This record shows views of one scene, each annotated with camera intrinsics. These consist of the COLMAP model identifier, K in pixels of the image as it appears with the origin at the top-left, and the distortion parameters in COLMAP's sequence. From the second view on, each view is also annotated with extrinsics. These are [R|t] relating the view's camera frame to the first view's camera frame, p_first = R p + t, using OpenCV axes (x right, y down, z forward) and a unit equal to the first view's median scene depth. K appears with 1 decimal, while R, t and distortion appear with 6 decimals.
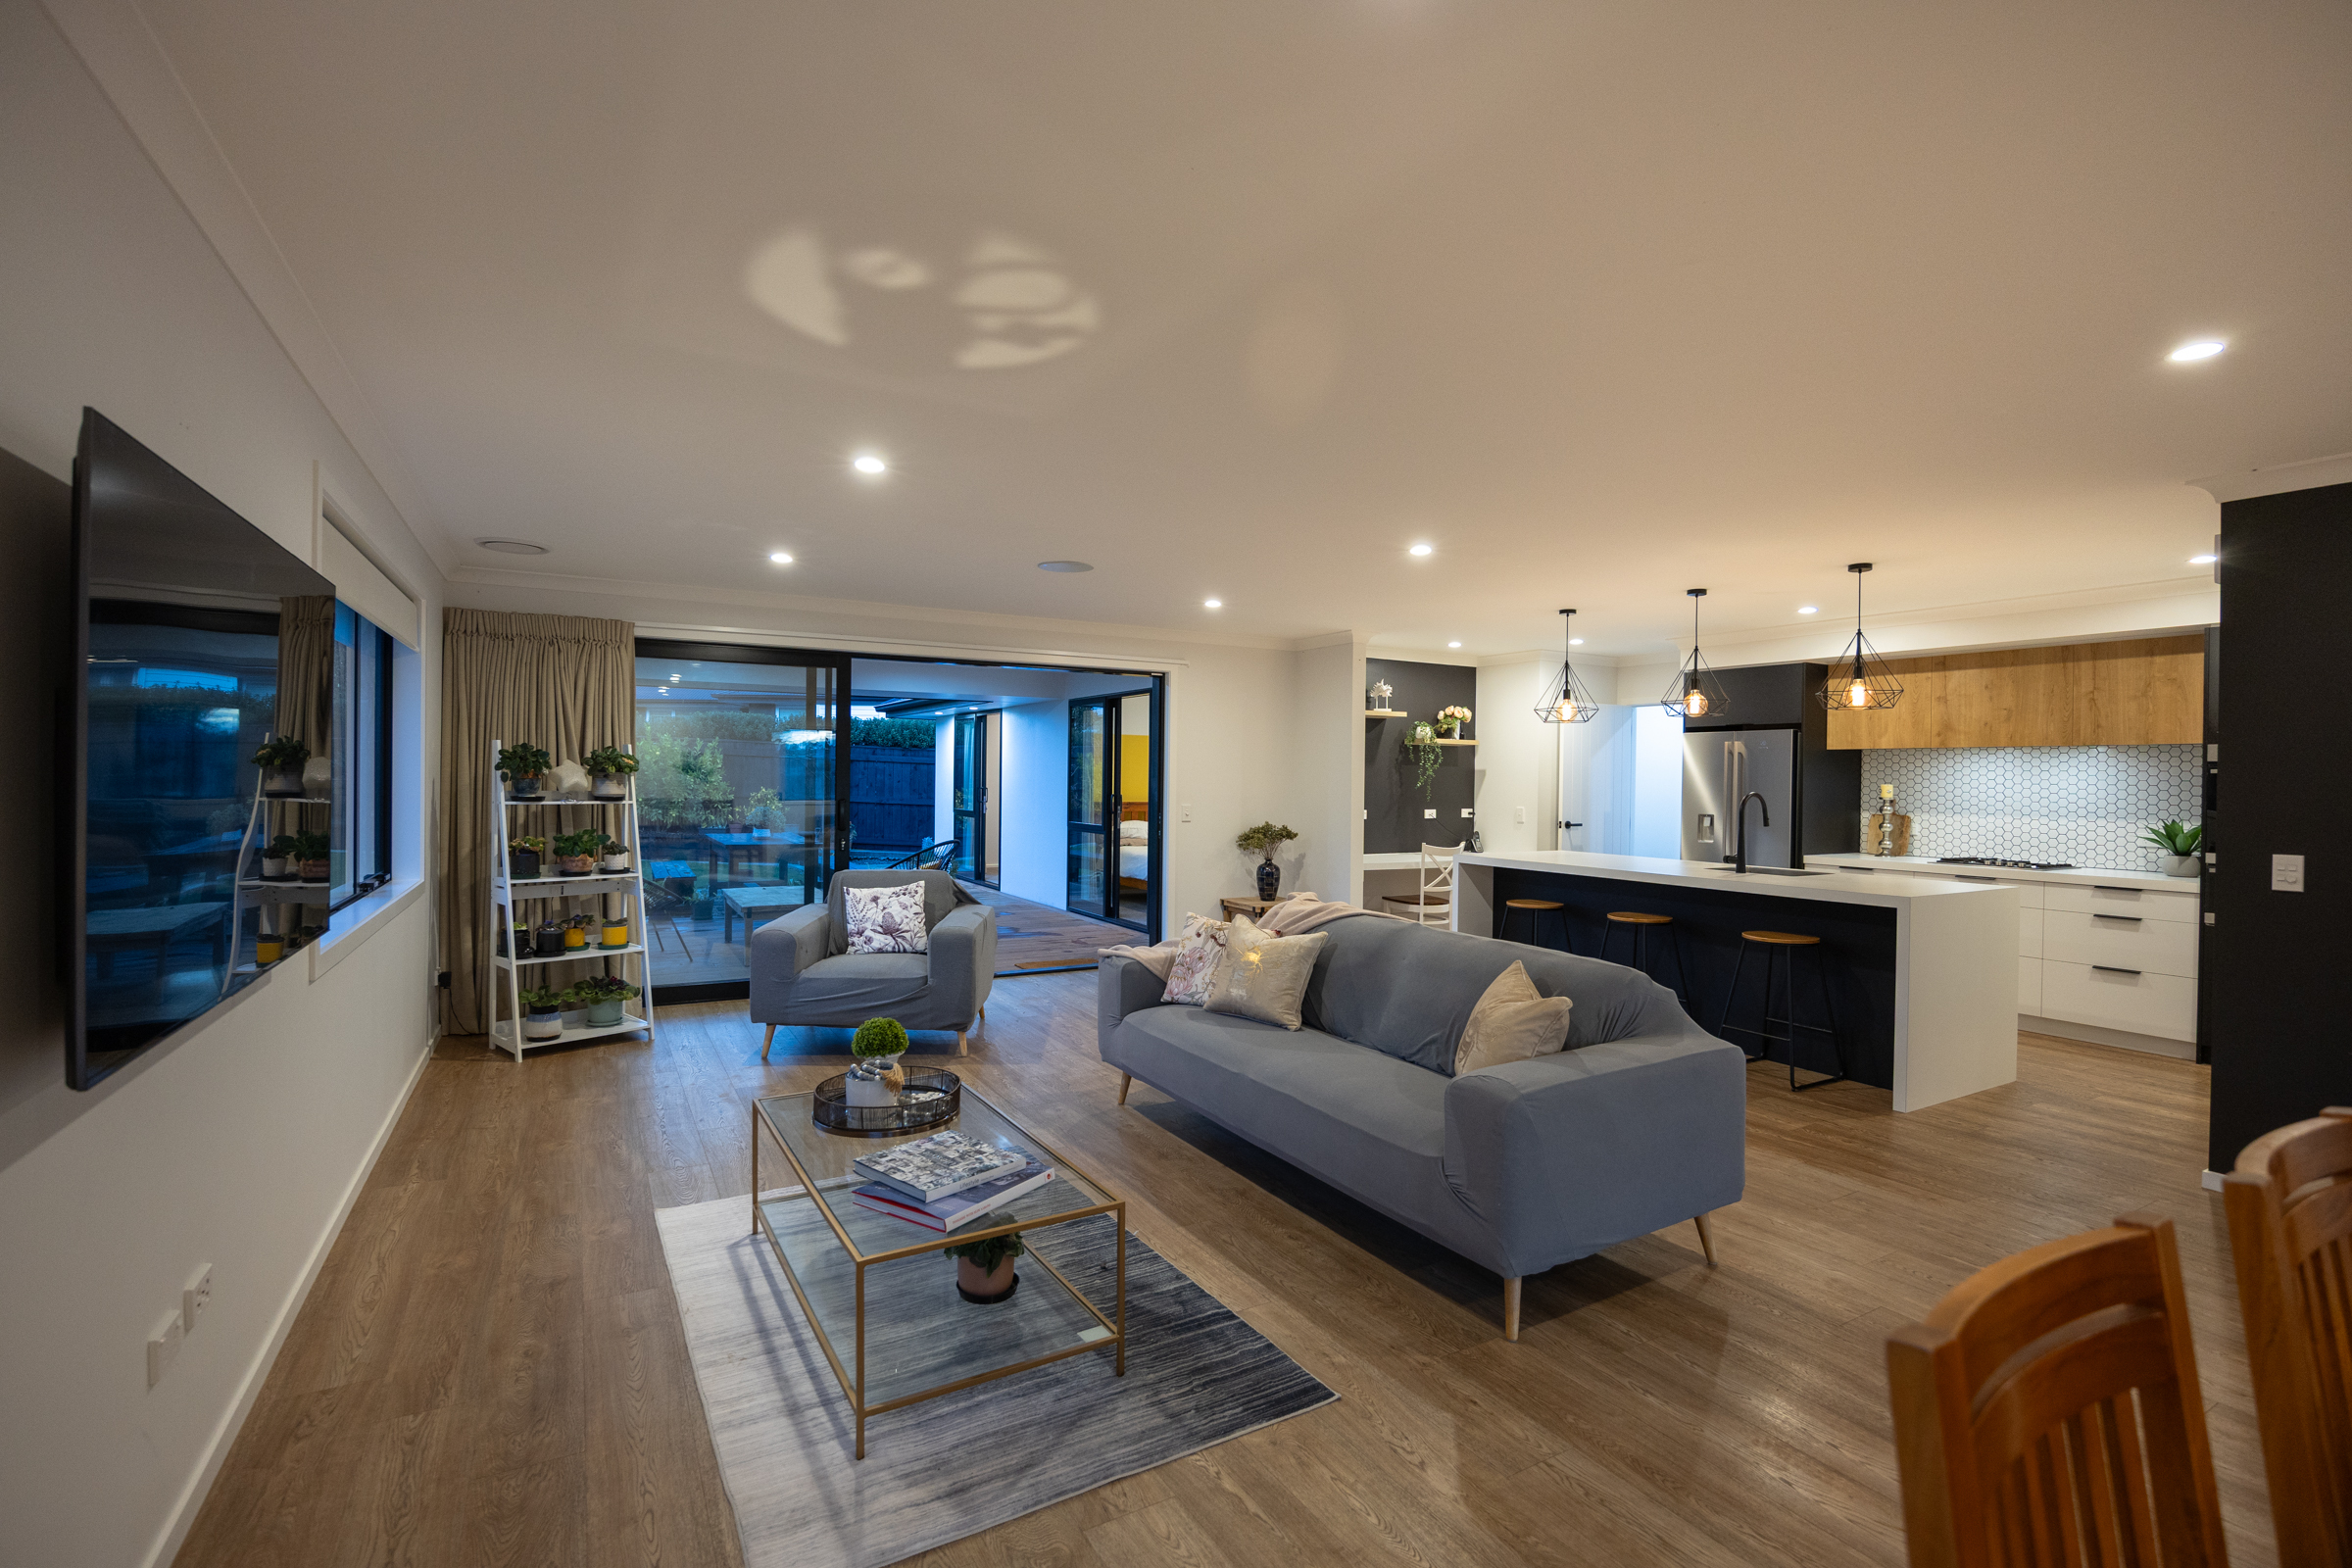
lens RADIAL K [[1064.1, 0, 1174.8], [0, 1064.1, 771.7], [0, 0, 1]] dist [-0.016974, 0.001327]
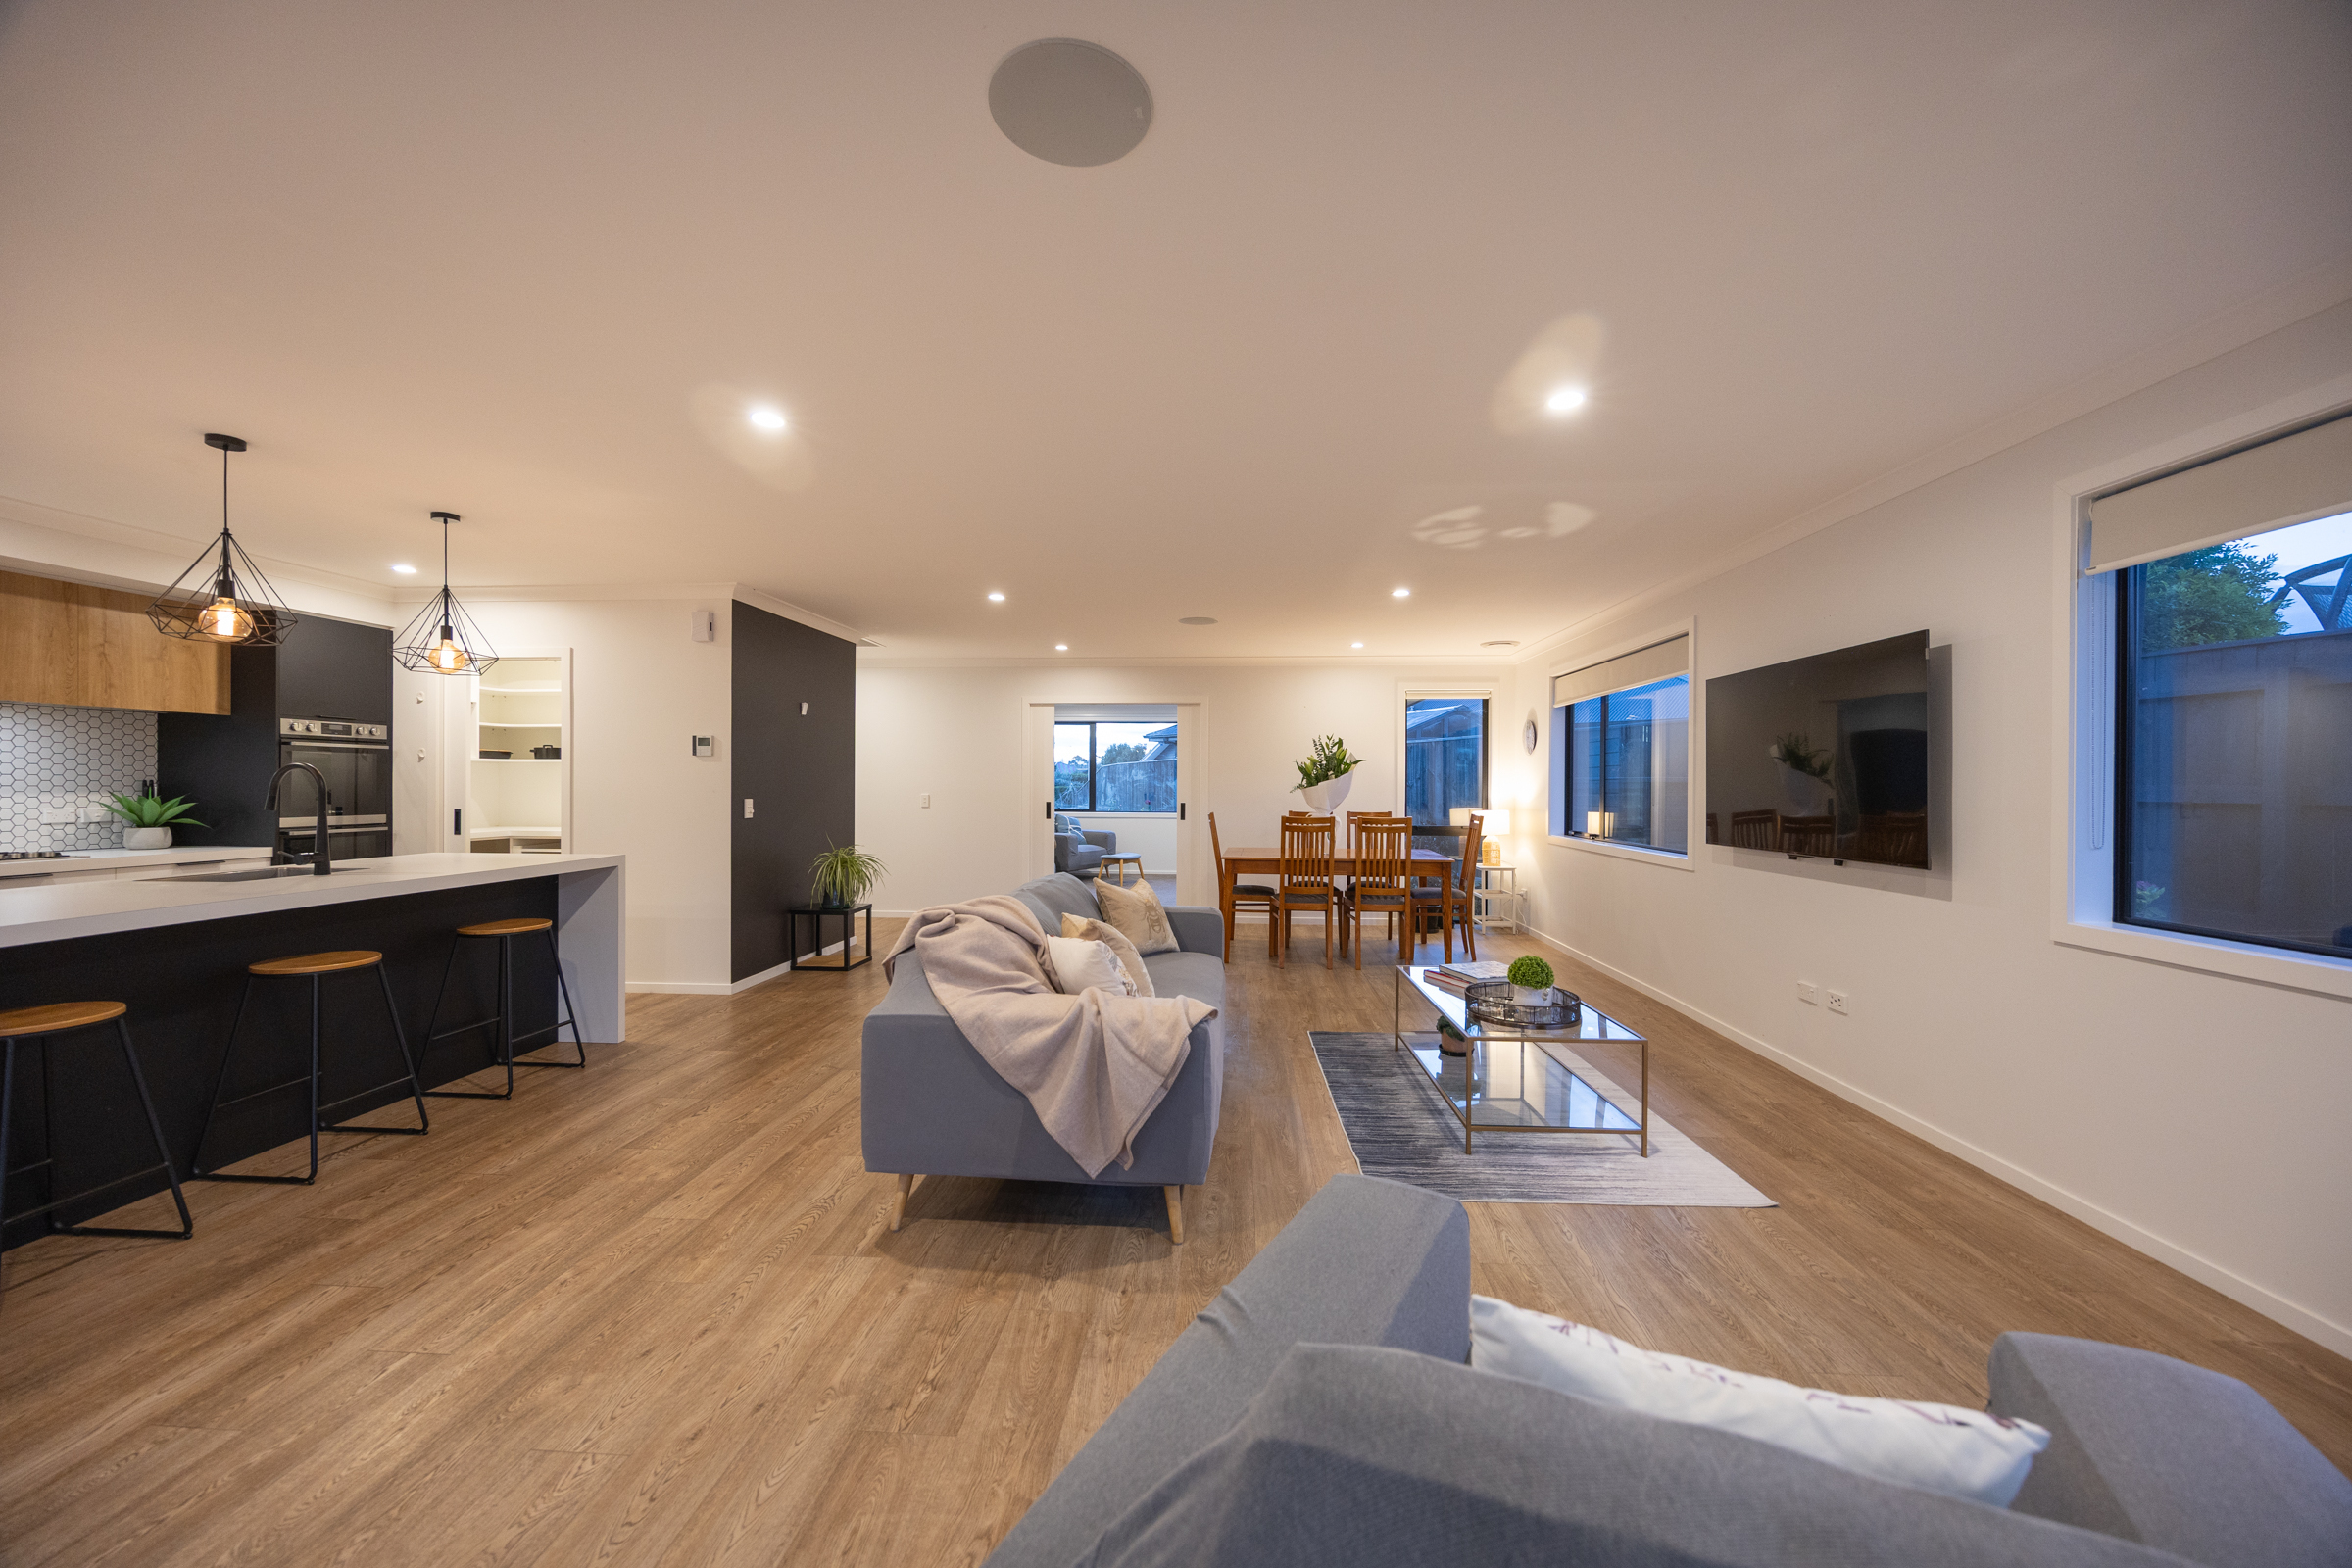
lens RADIAL K [[885.2, 0, 1180.5], [0, 885.2, 764.5], [0, 0, 1]] dist [-0.007576, 0.000626]
pose [[-0.838778, -0.004841, 0.544453, -0.242767], [-0.018003, 0.999660, -0.018847, 0.018180], [-0.544177, -0.025611, -0.838580, 1.031958]]
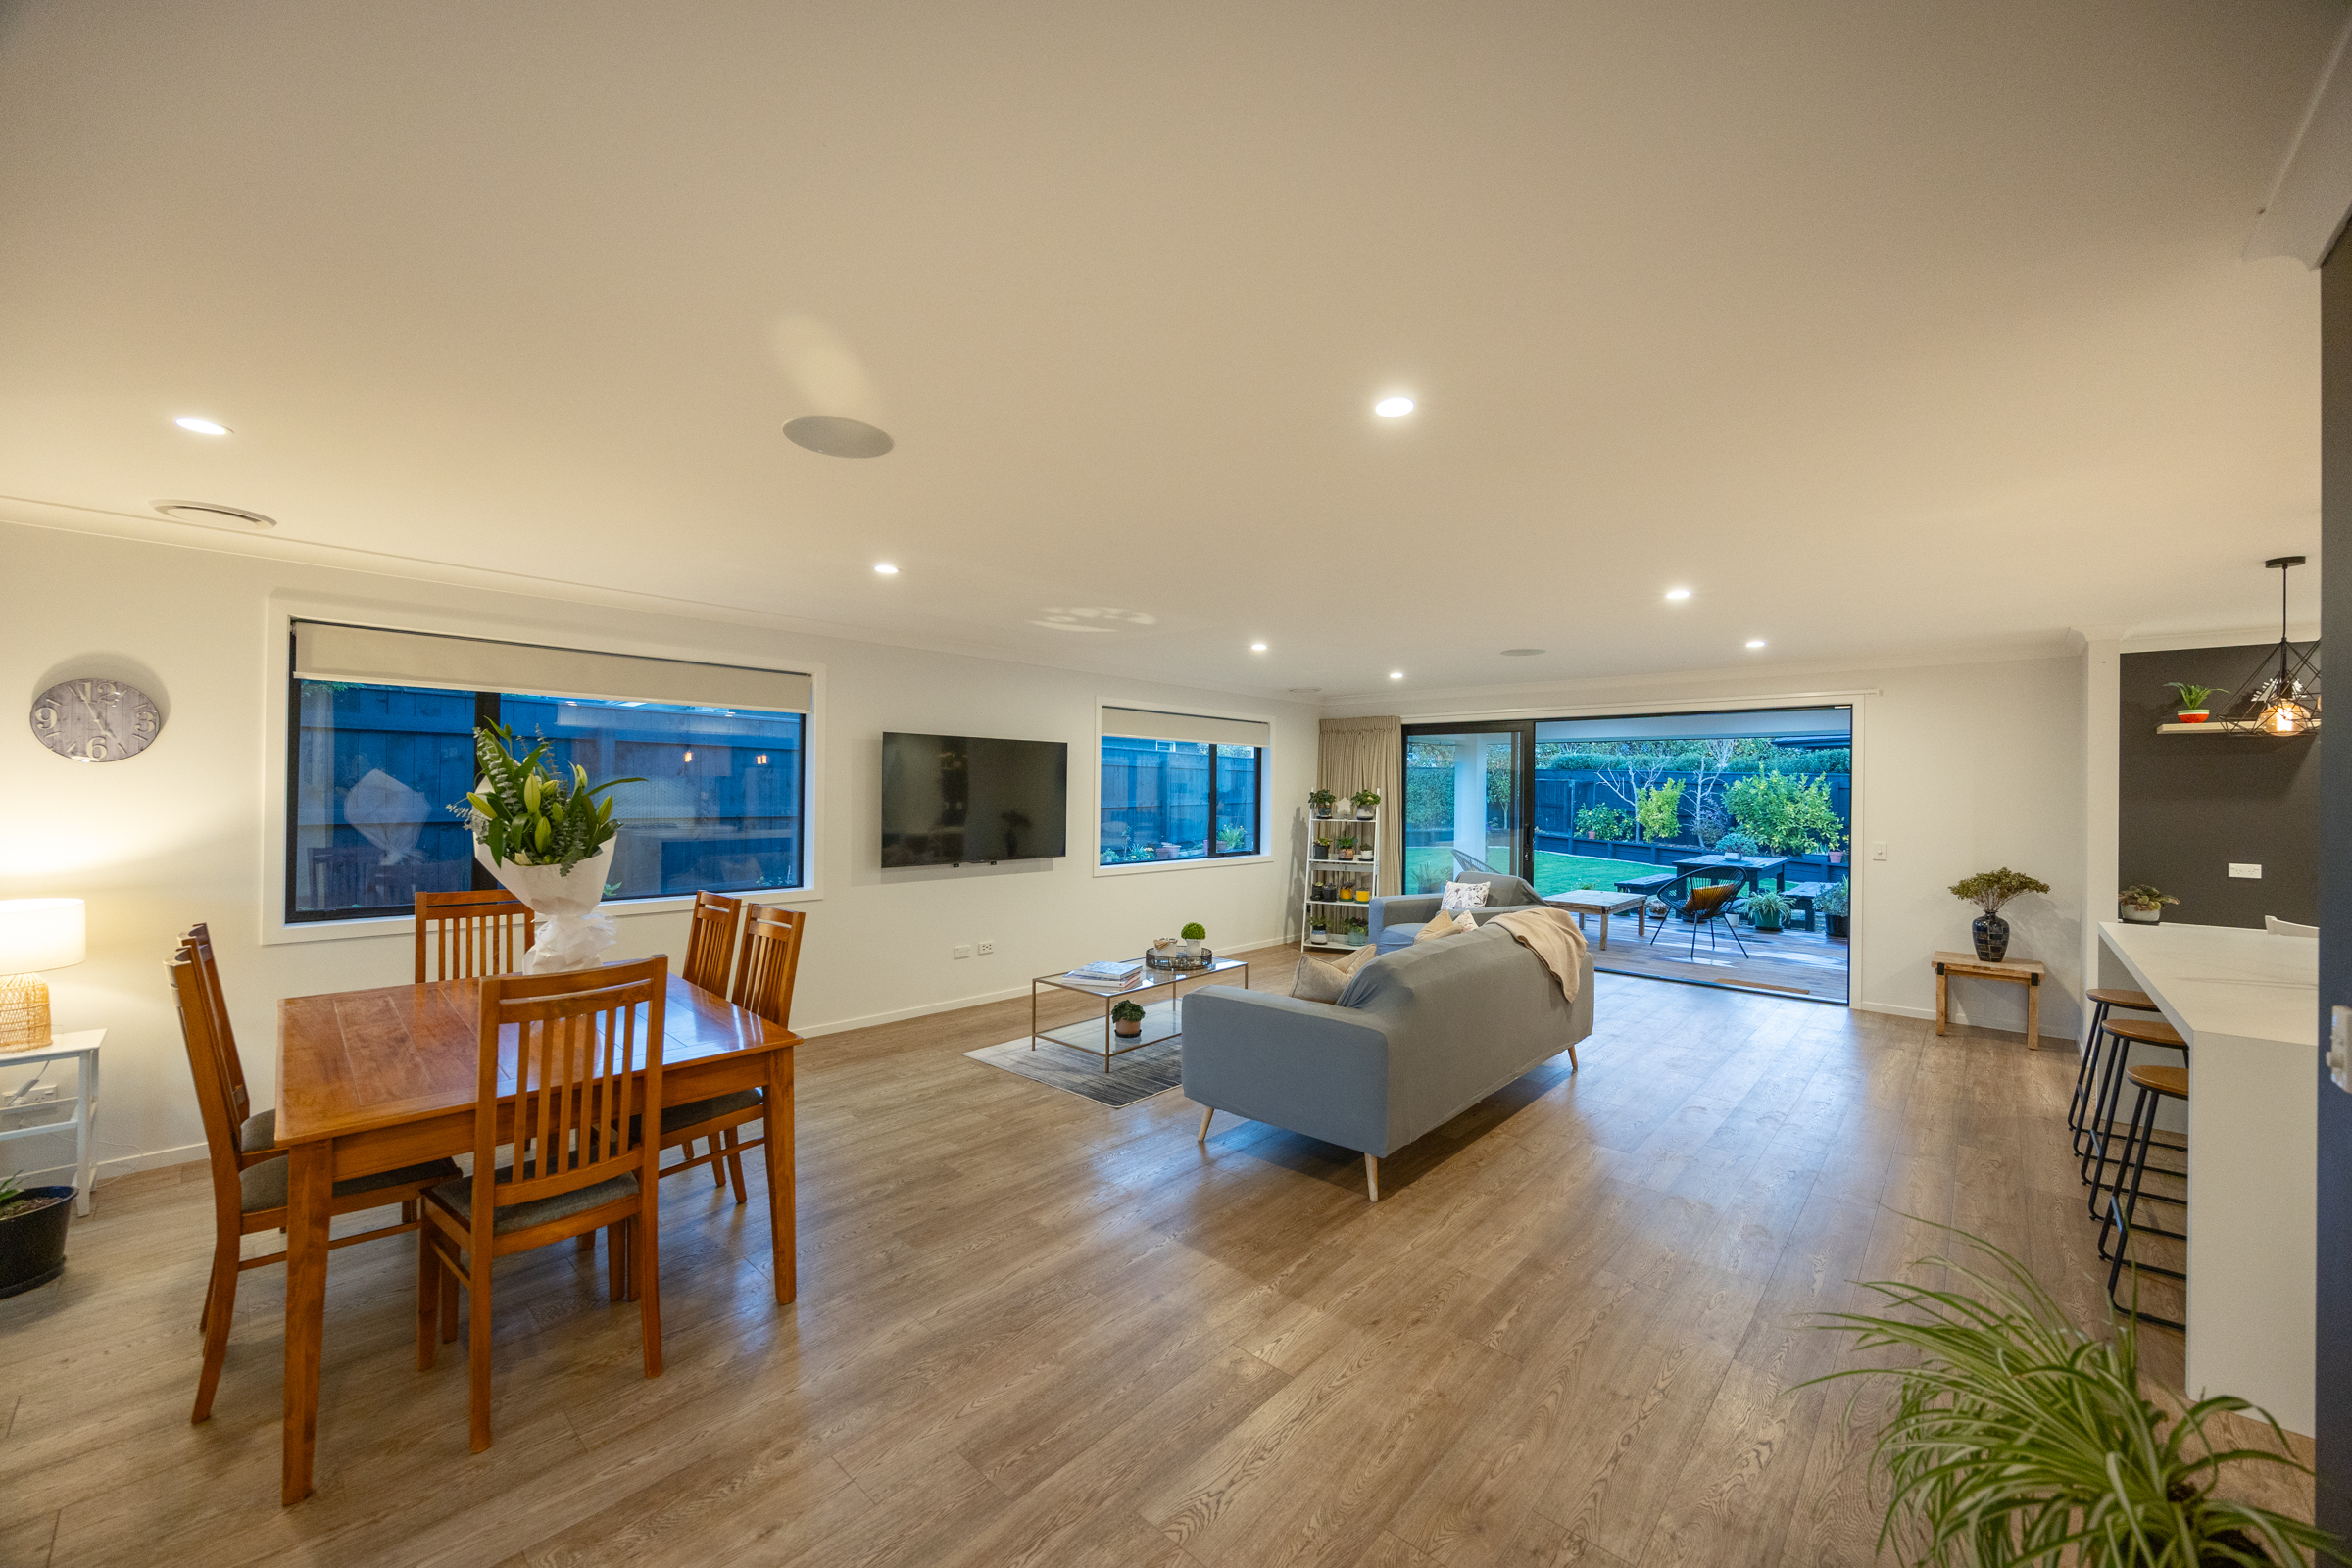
lens RADIAL K [[885.2, 0, 1180.3], [0, 885.2, 783.3], [0, 0, 1]] dist [-0.007576, 0.000626]
pose [[0.306580, -0.016144, -0.951708, 0.688062], [-0.004158, 0.999824, -0.018299, -0.005393], [0.951836, 0.009567, 0.306458, 0.215536]]
